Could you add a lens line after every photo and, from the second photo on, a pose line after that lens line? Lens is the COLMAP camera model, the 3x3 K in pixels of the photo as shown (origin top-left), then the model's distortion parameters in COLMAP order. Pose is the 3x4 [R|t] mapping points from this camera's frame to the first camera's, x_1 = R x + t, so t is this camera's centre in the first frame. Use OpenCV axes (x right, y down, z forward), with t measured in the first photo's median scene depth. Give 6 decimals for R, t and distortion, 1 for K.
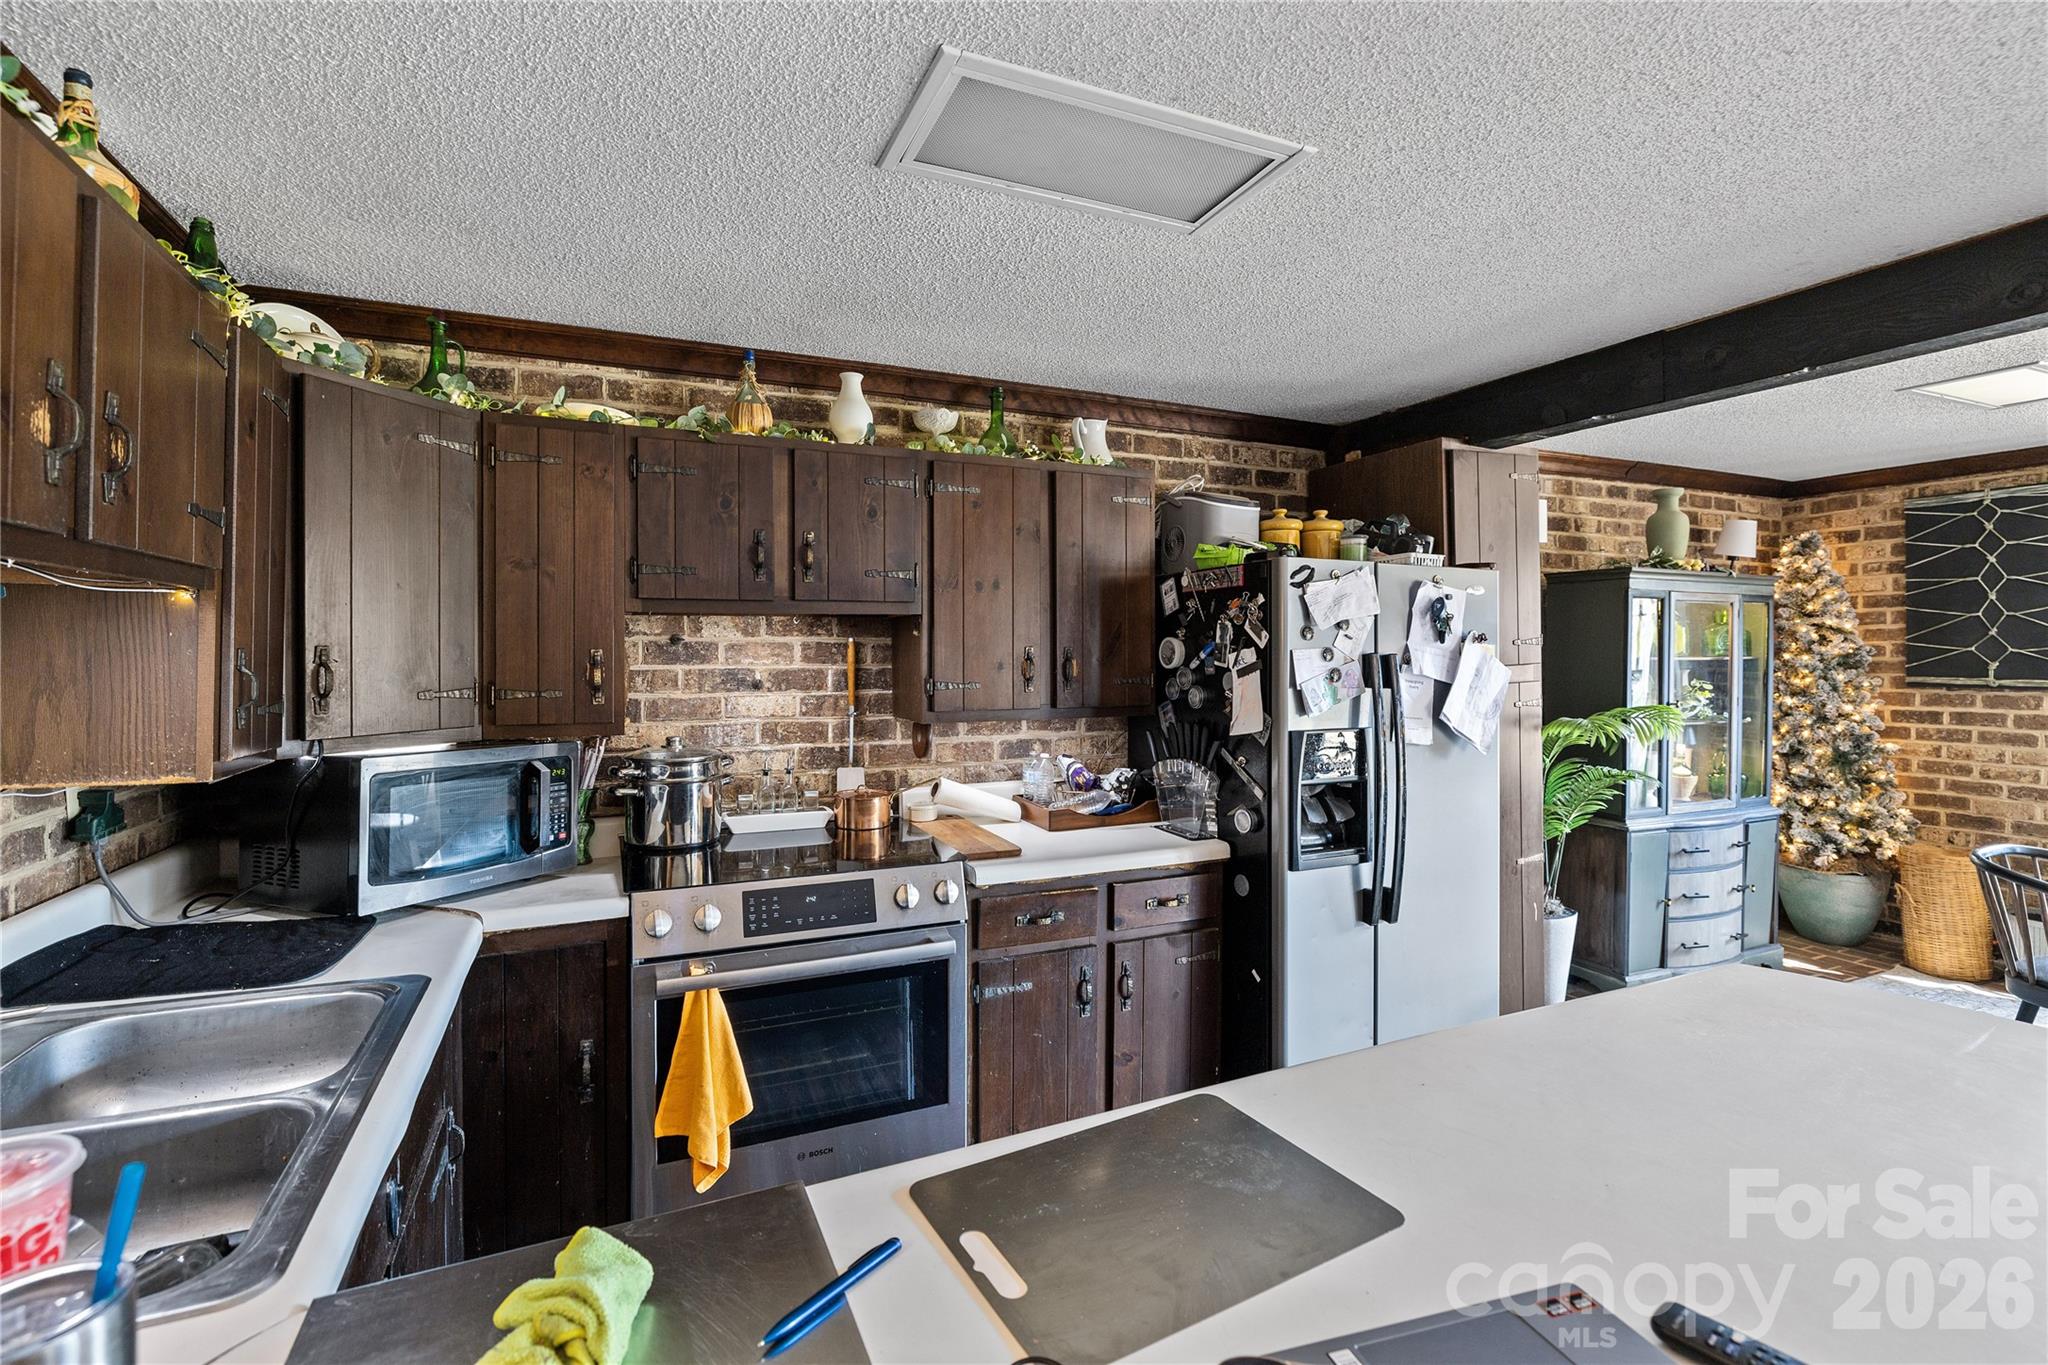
lens RADIAL K [[915.4, 0, 1001.6], [0, 915.4, 650.3], [0, 0, 1]] dist [-0.008741, 0.002160]
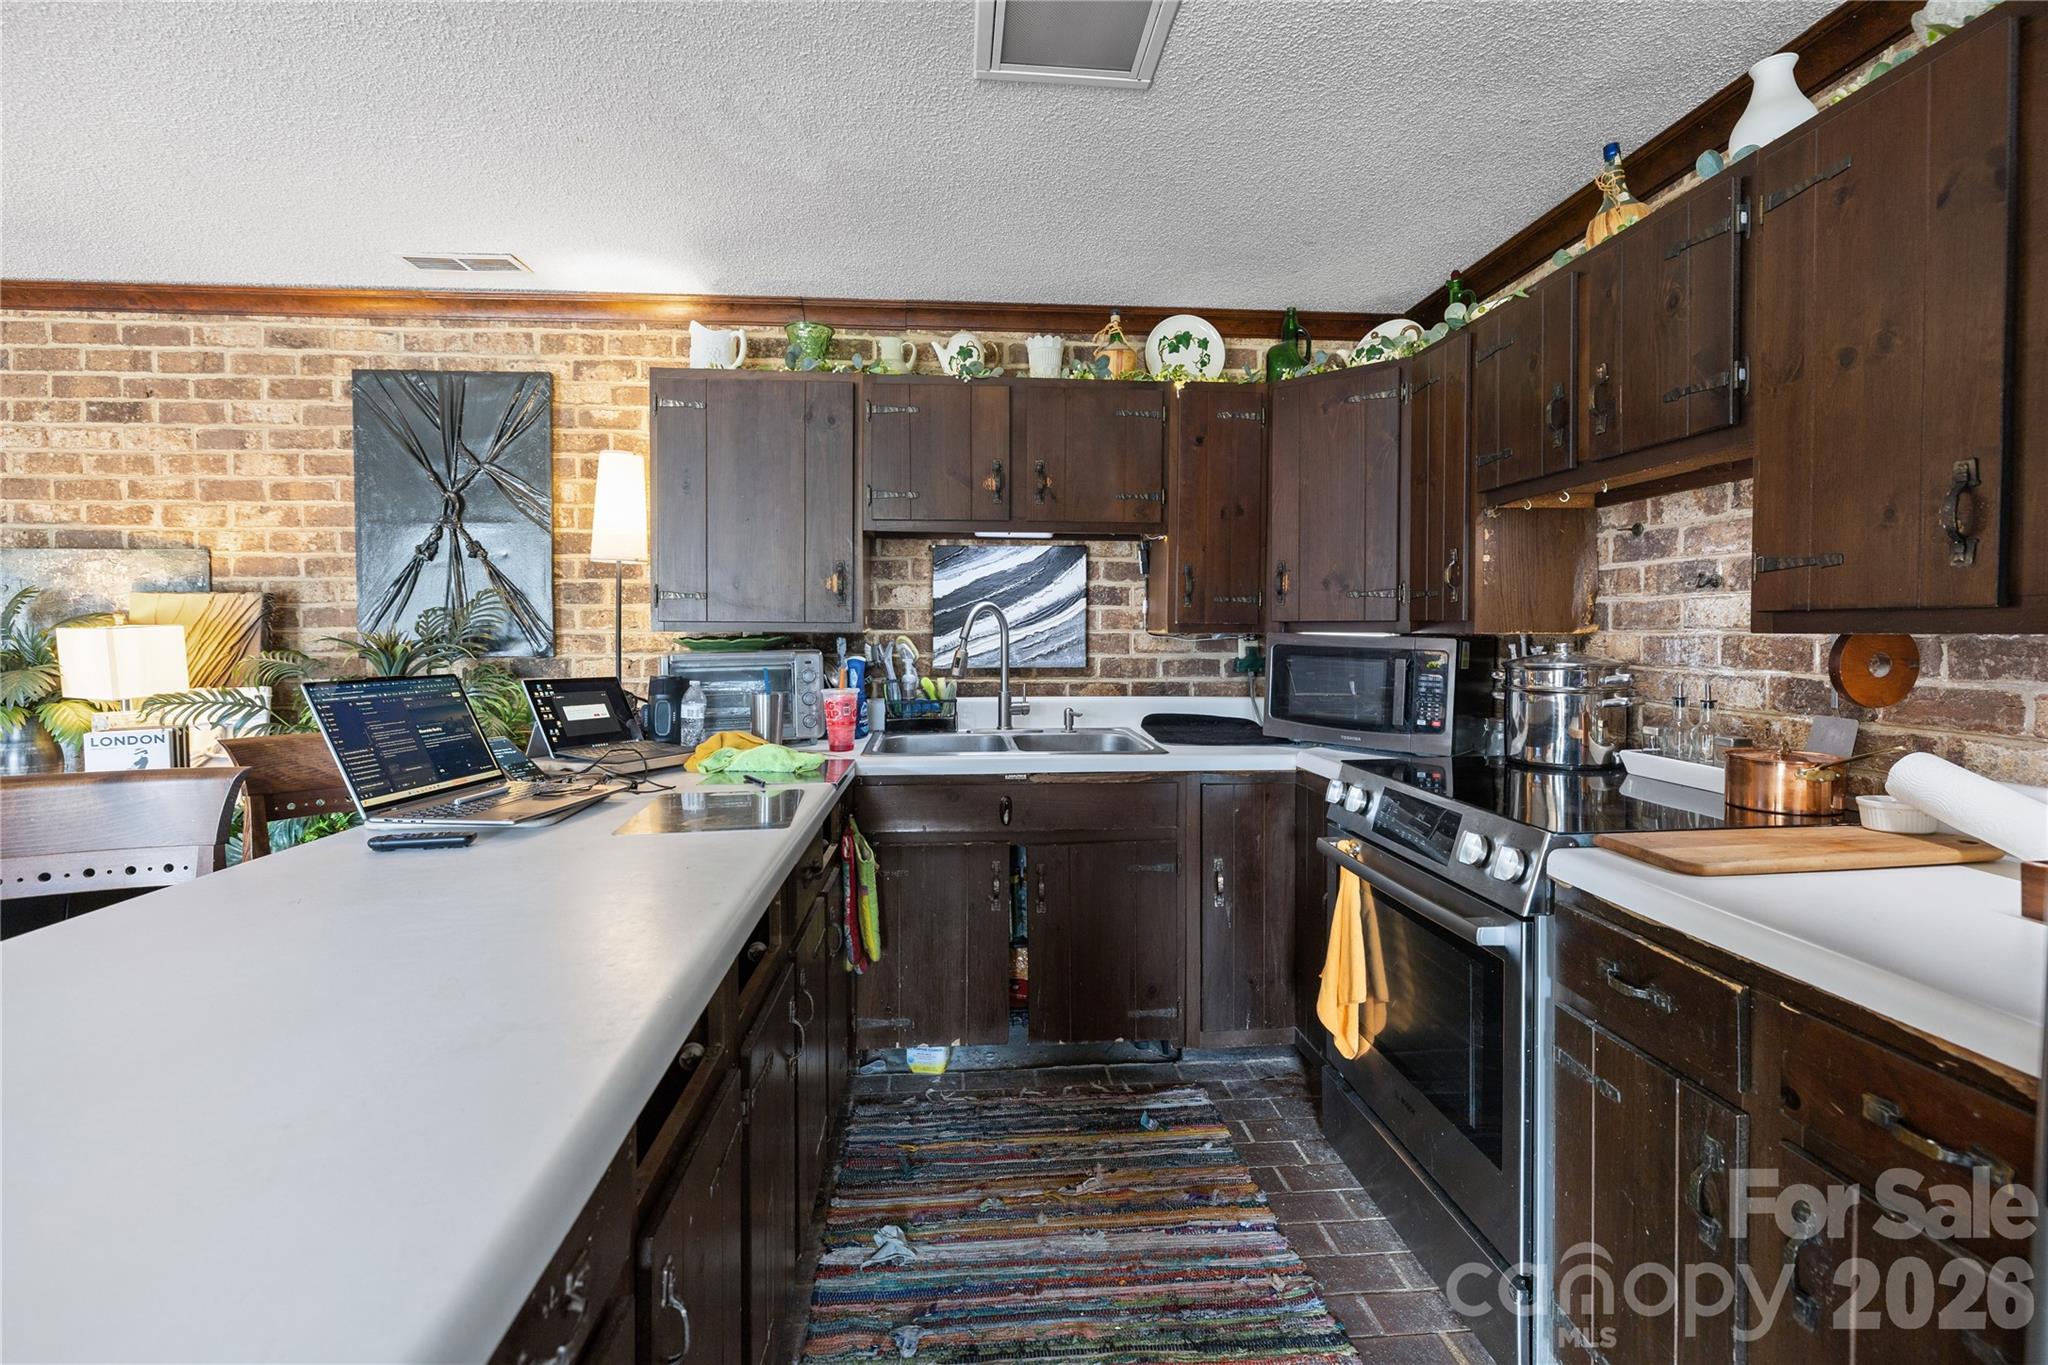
lens RADIAL K [[915.4, 0, 1016.8], [0, 915.4, 646.2], [0, 0, 1]] dist [-0.008741, 0.002160]
pose [[-0.331750, 0.018374, -0.943189, 0.582636], [0.003500, 0.999827, 0.018247, 0.073643], [0.943361, 0.002752, -0.331757, 0.733753]]
